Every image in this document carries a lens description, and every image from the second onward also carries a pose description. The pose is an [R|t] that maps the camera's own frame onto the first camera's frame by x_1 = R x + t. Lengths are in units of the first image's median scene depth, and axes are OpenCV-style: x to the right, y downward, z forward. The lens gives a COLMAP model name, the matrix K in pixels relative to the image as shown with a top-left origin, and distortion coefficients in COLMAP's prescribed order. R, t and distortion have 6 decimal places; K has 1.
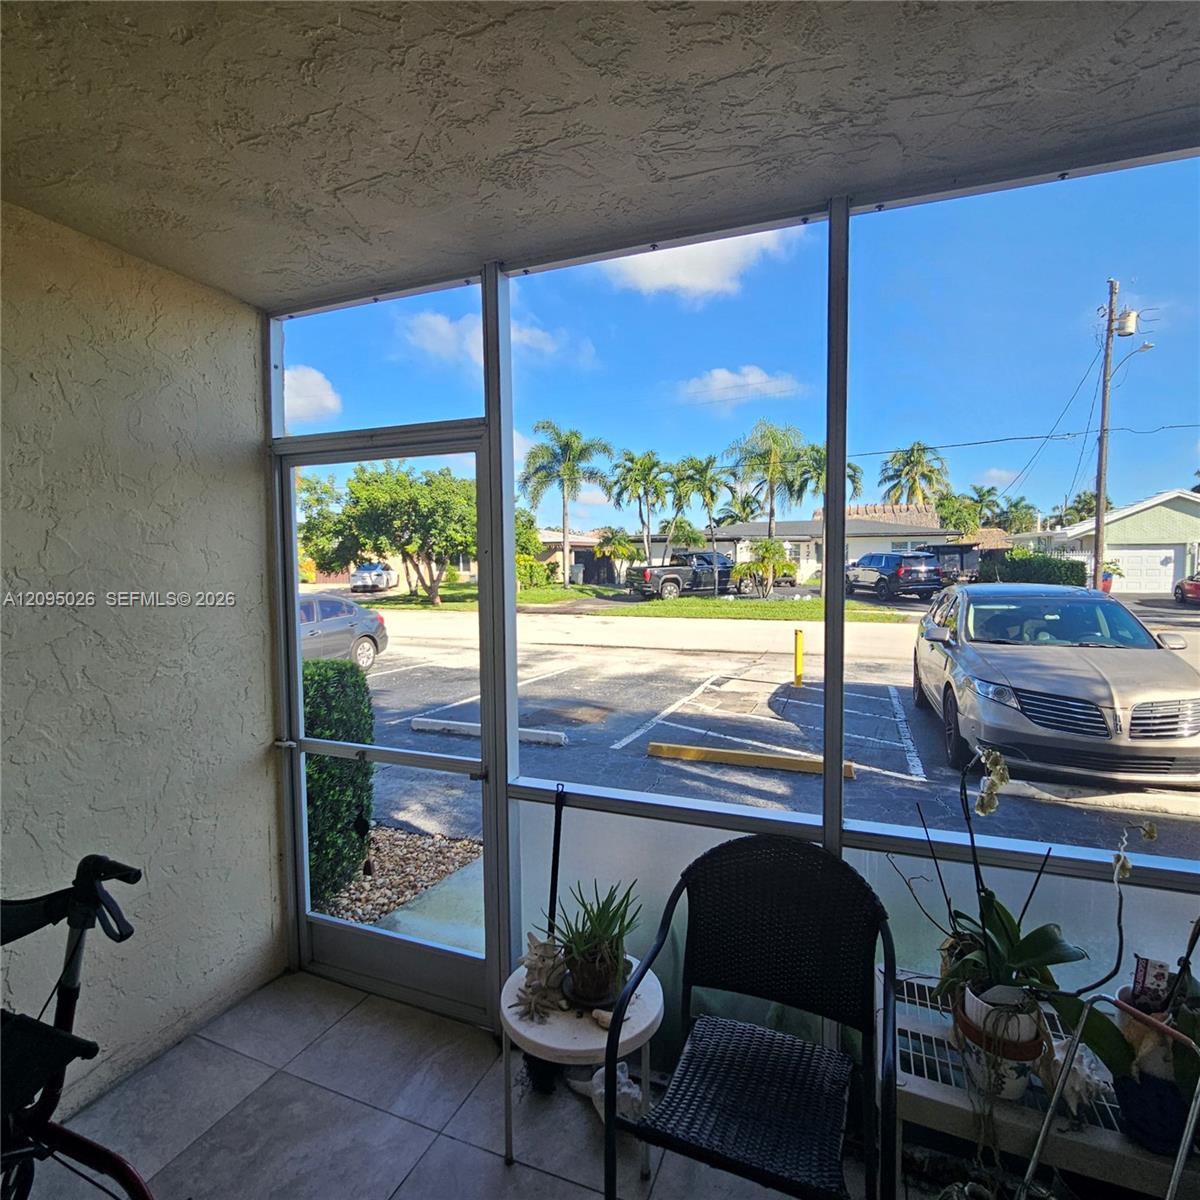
lens RADIAL K [[659.1, 0, 600.0], [0, 659.1, 600.0], [0, 0, 1]] dist [-0.000870, 0.000288]
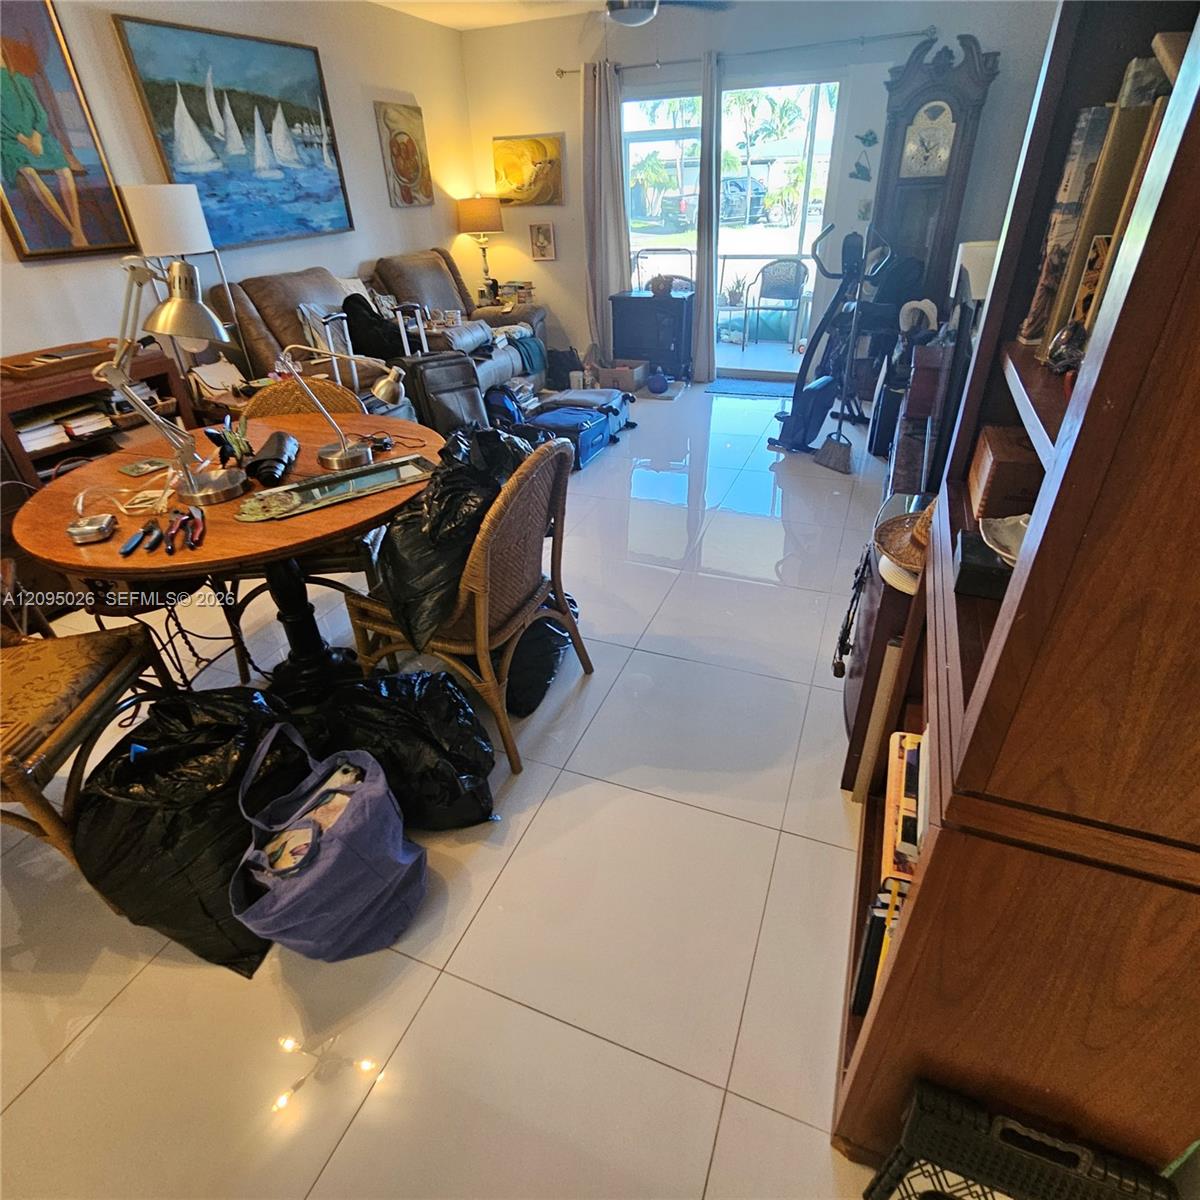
lens RADIAL K [[659.1, 0, 600.0], [0, 659.1, 600.0], [0, 0, 1]] dist [-0.000870, 0.000288]
pose [[0.999641, -0.018746, -0.019118, -0.047244], [0.025561, 0.880723, 0.472941, 0.016045], [0.007972, -0.473260, 0.880887, -0.202893]]
